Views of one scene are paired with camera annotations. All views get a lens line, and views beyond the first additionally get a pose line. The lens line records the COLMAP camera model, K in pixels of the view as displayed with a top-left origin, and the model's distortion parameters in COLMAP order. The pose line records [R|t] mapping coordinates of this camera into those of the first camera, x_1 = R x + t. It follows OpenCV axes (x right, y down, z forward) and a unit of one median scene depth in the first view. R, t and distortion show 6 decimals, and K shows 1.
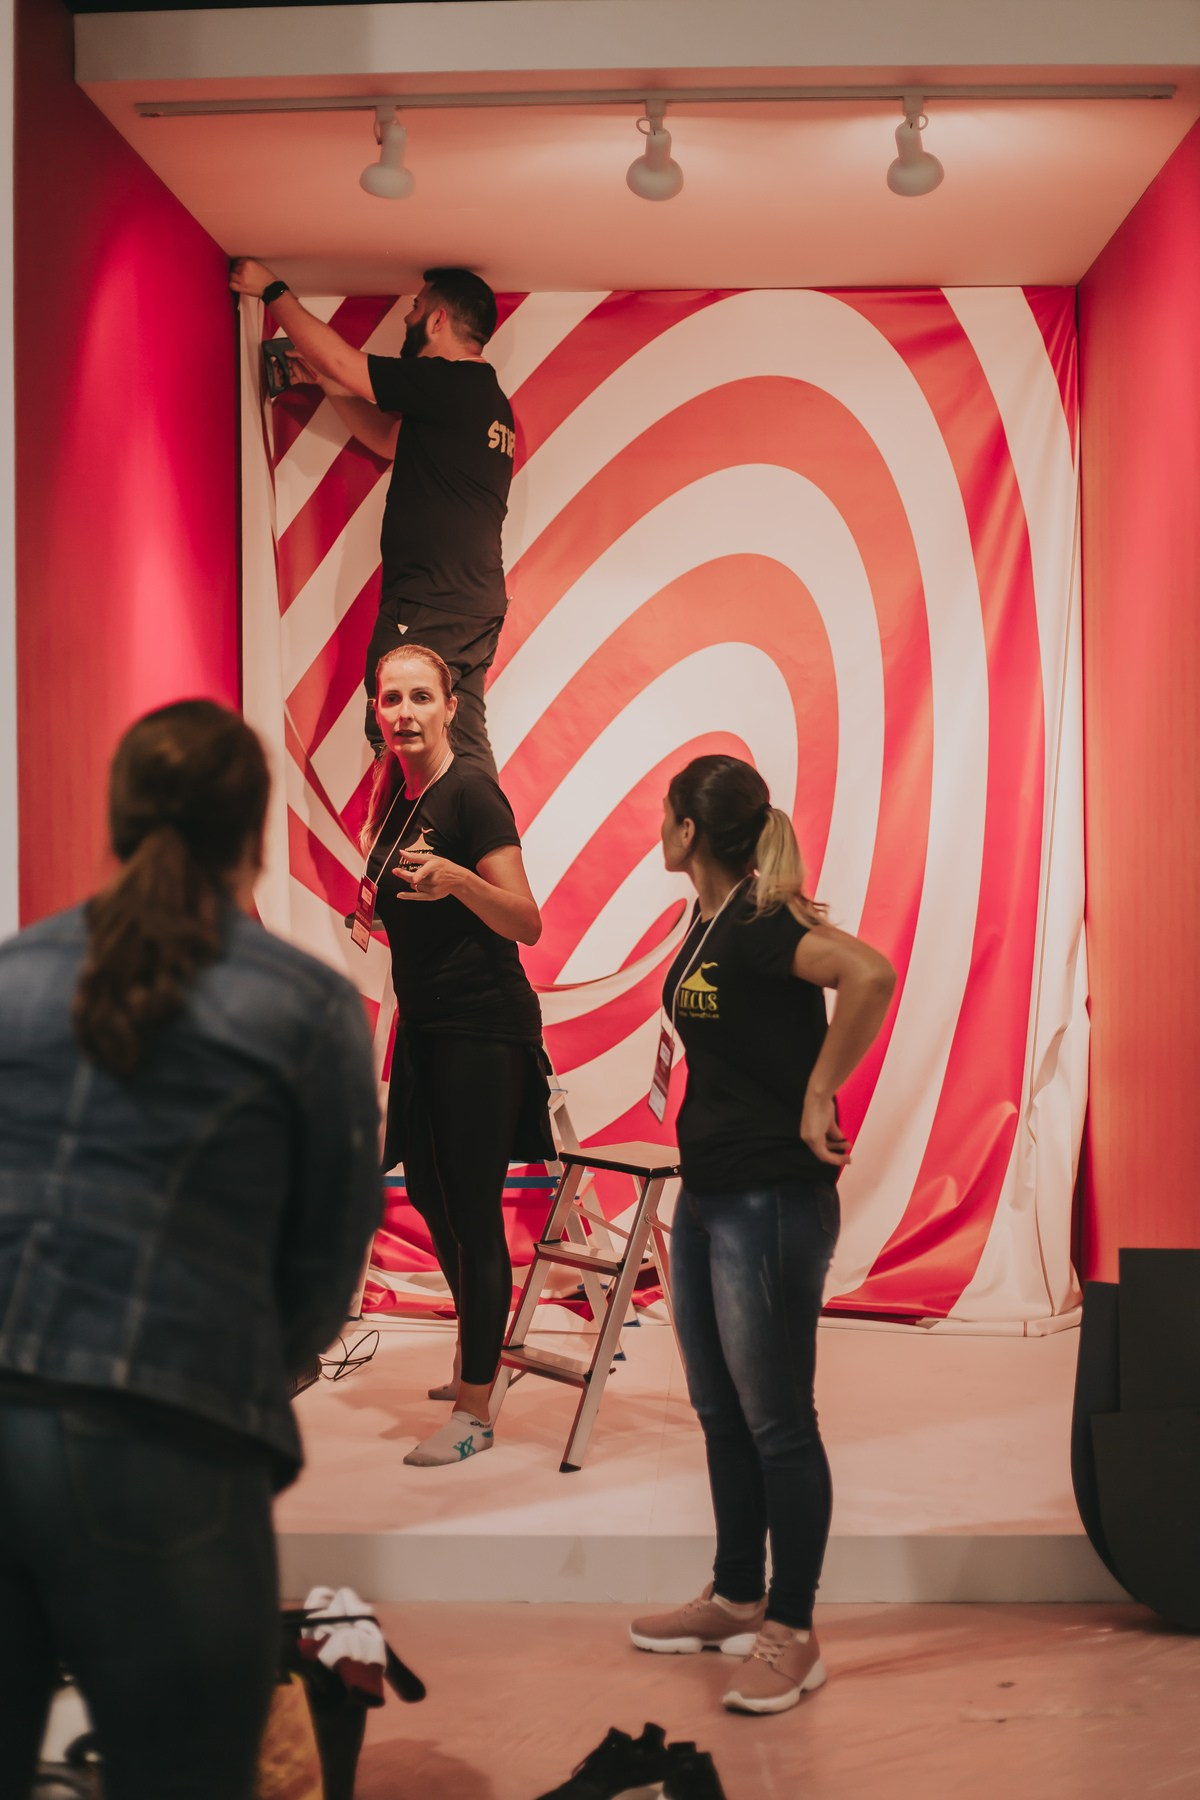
lens RADIAL K [[2599.1, 0, 600.0], [0, 2599.1, 900.0], [0, 0, 1]] dist [-0.109599, 0.004139]
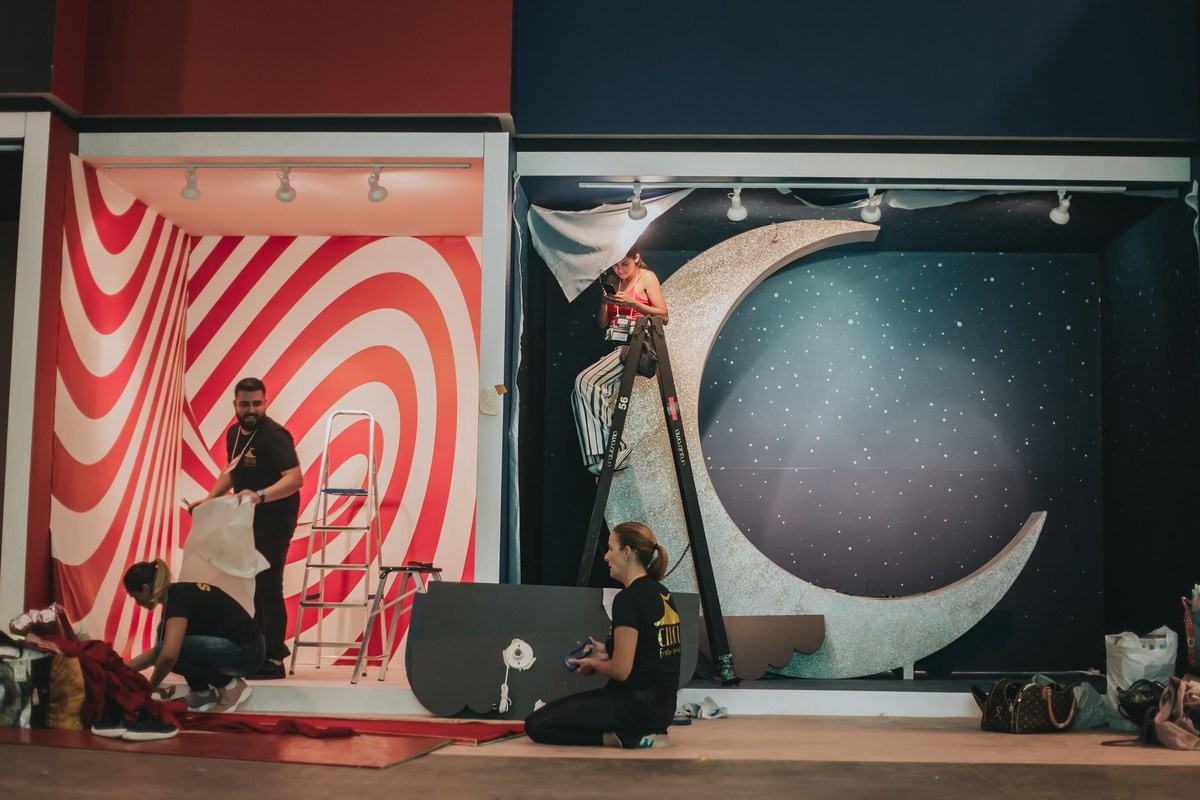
lens RADIAL K [[1732.8, 0, 600.0], [0, 1732.8, 400.0], [0, 0, 1]] dist [-0.109599, 0.004139]
pose [[0.999748, 0.022007, -0.004537, 0.269473], [-0.022428, 0.989656, -0.141697, 0.139908], [0.001372, 0.141763, 0.989900, -0.580185]]
